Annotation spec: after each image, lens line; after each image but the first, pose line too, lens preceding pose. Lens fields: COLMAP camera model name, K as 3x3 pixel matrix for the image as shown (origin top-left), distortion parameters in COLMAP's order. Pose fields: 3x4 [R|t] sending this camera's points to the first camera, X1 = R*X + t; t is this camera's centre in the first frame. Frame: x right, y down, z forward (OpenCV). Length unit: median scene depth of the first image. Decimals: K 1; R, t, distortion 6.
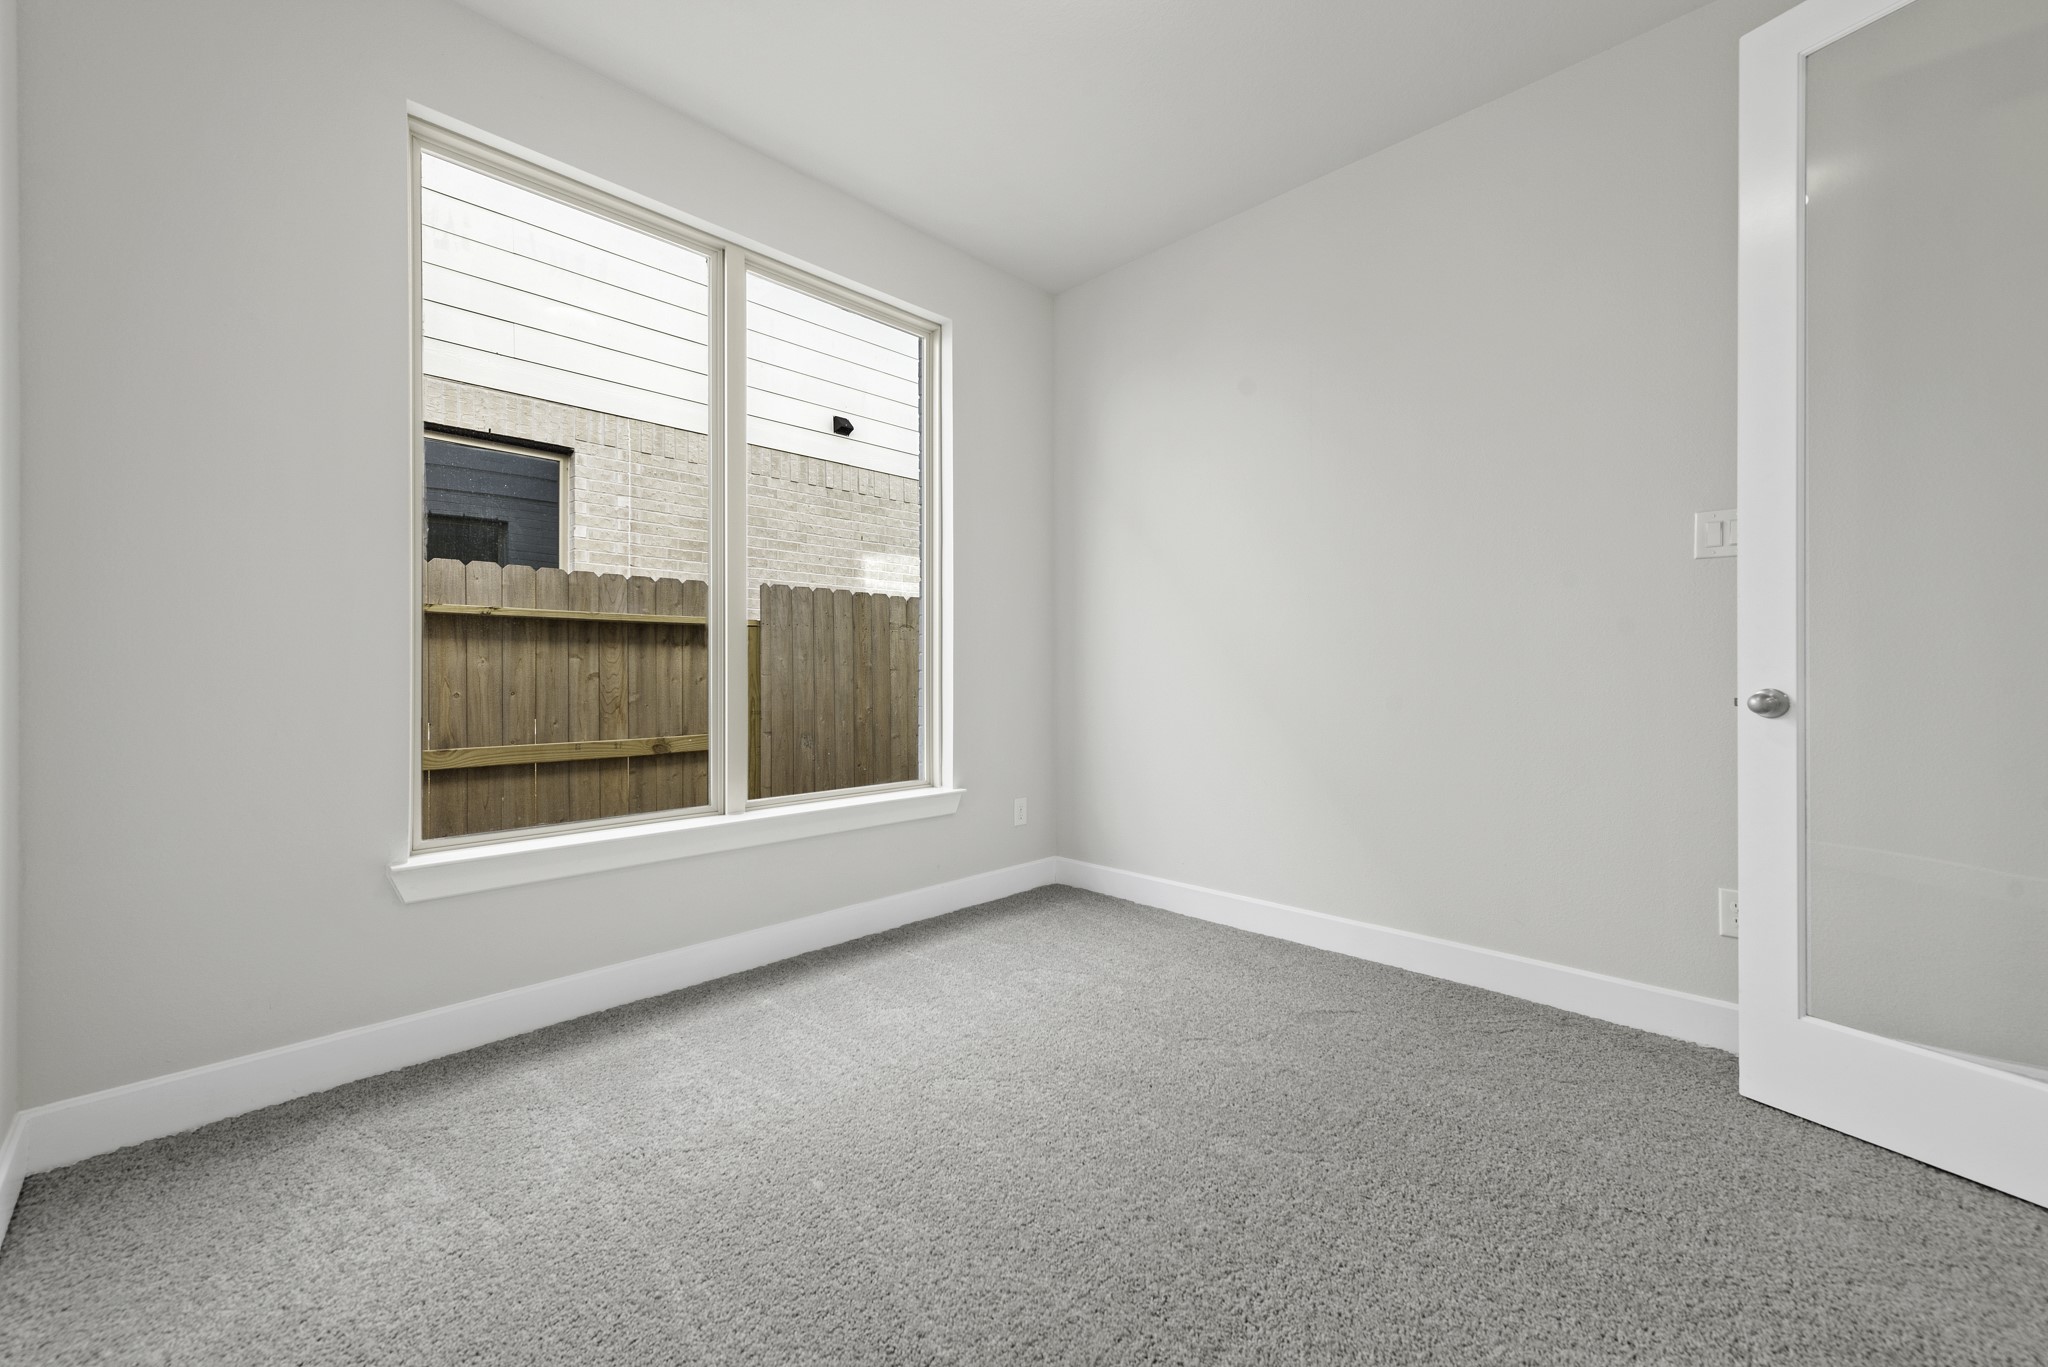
lens RADIAL K [[798.9, 0, 1024.9], [0, 798.9, 675.2], [0, 0, 1]] dist [-0.000680, -0.000355]
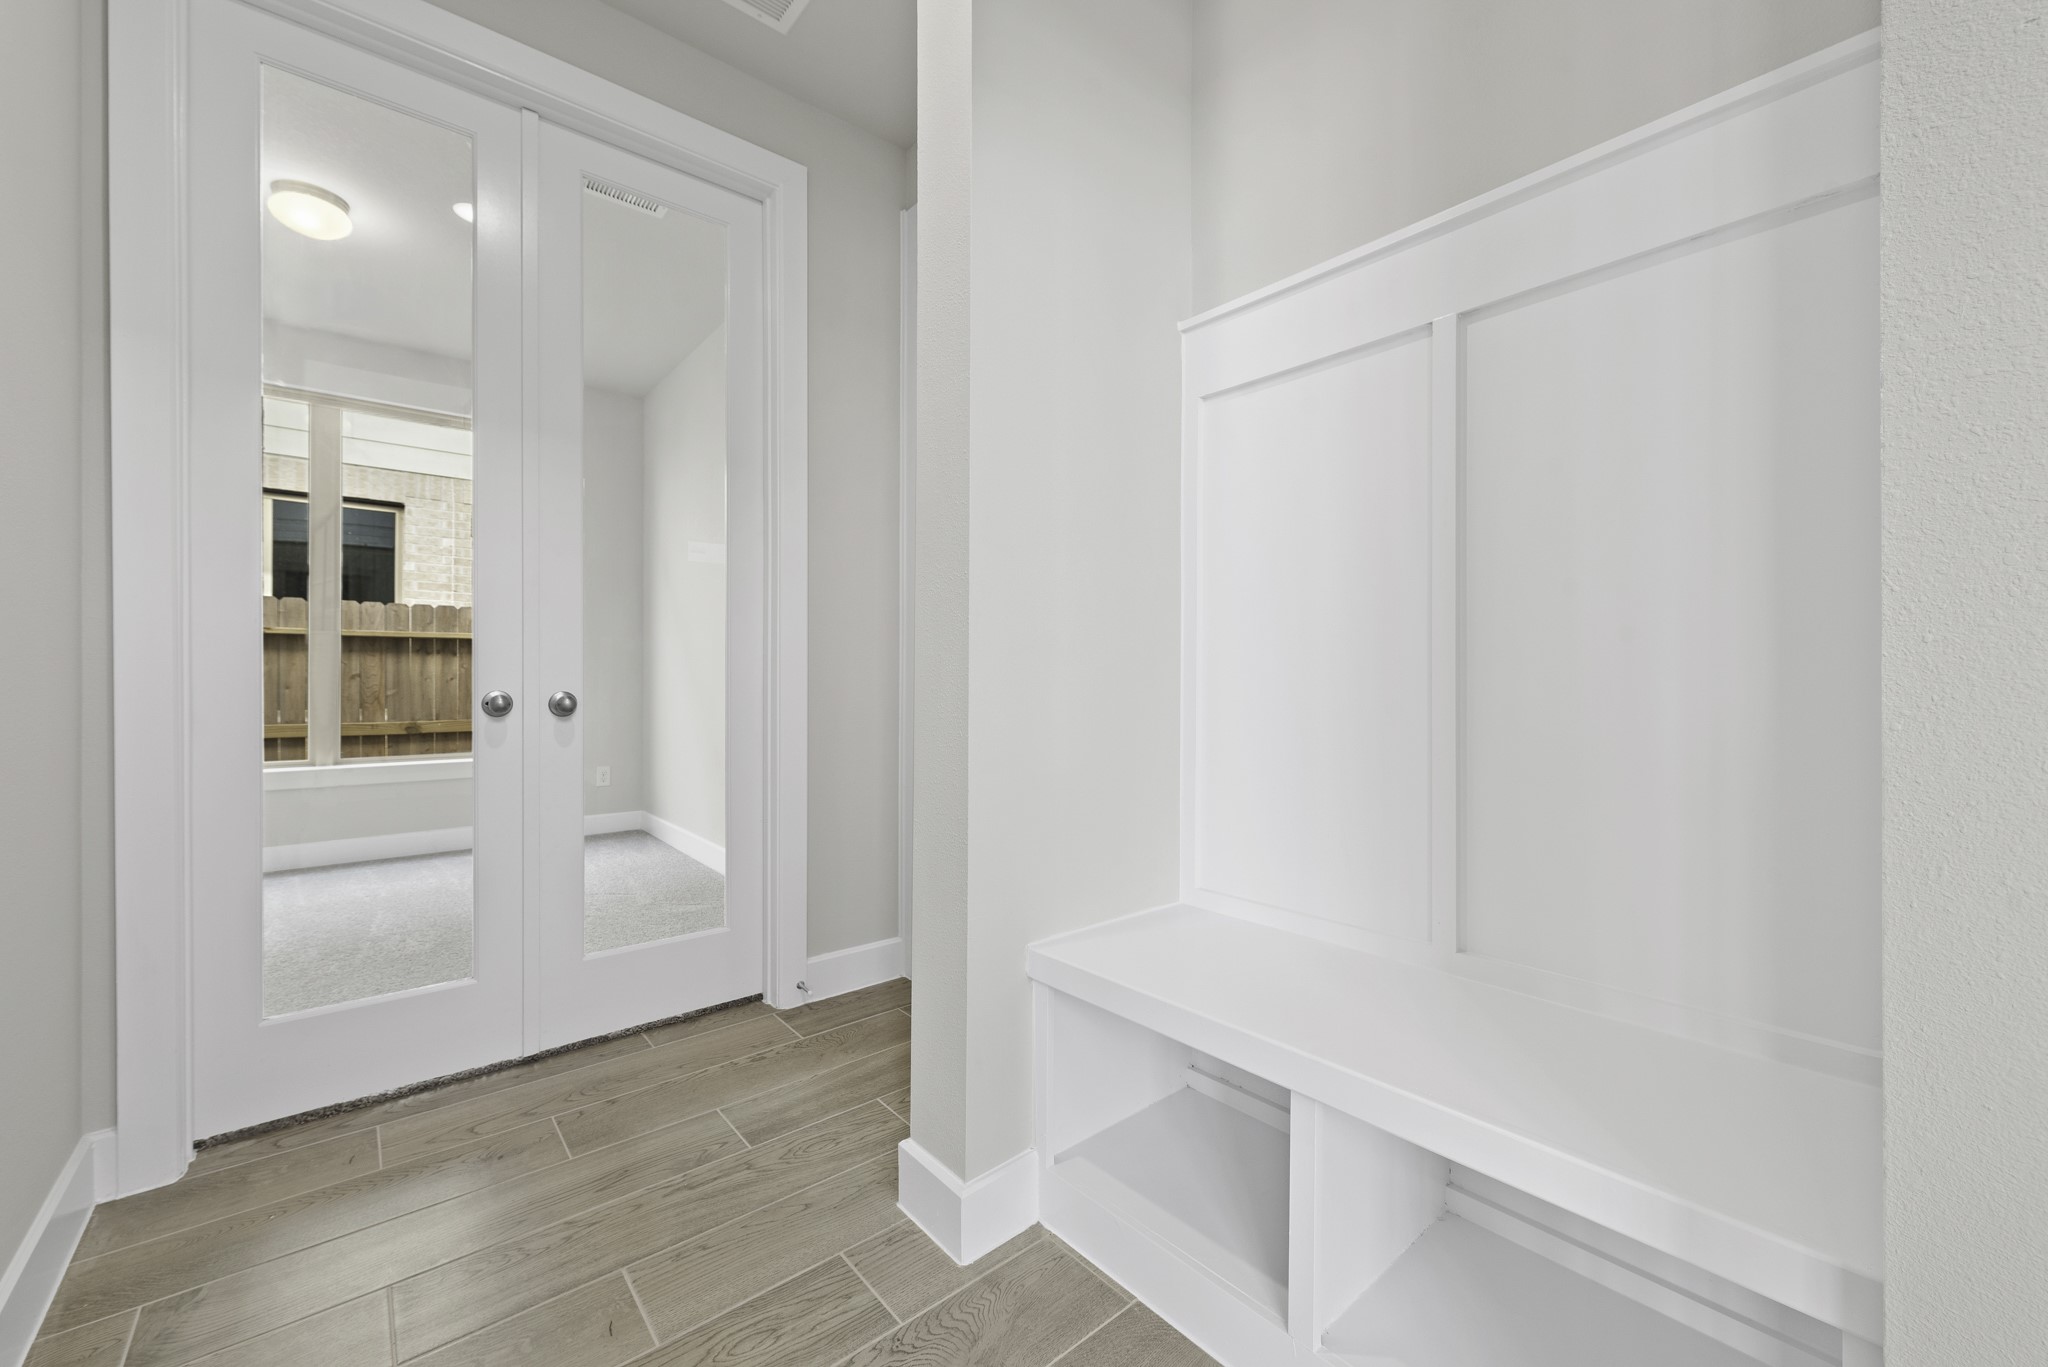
lens RADIAL K [[798.9, 0, 1024.9], [0, 798.9, 675.2], [0, 0, 1]] dist [-0.000680, -0.000355]
pose [[0.994755, 0.004352, -0.102197, 0.704683], [-0.004811, 0.999979, -0.004248, -0.000306], [0.102176, 0.004718, 0.994755, -0.241750]]
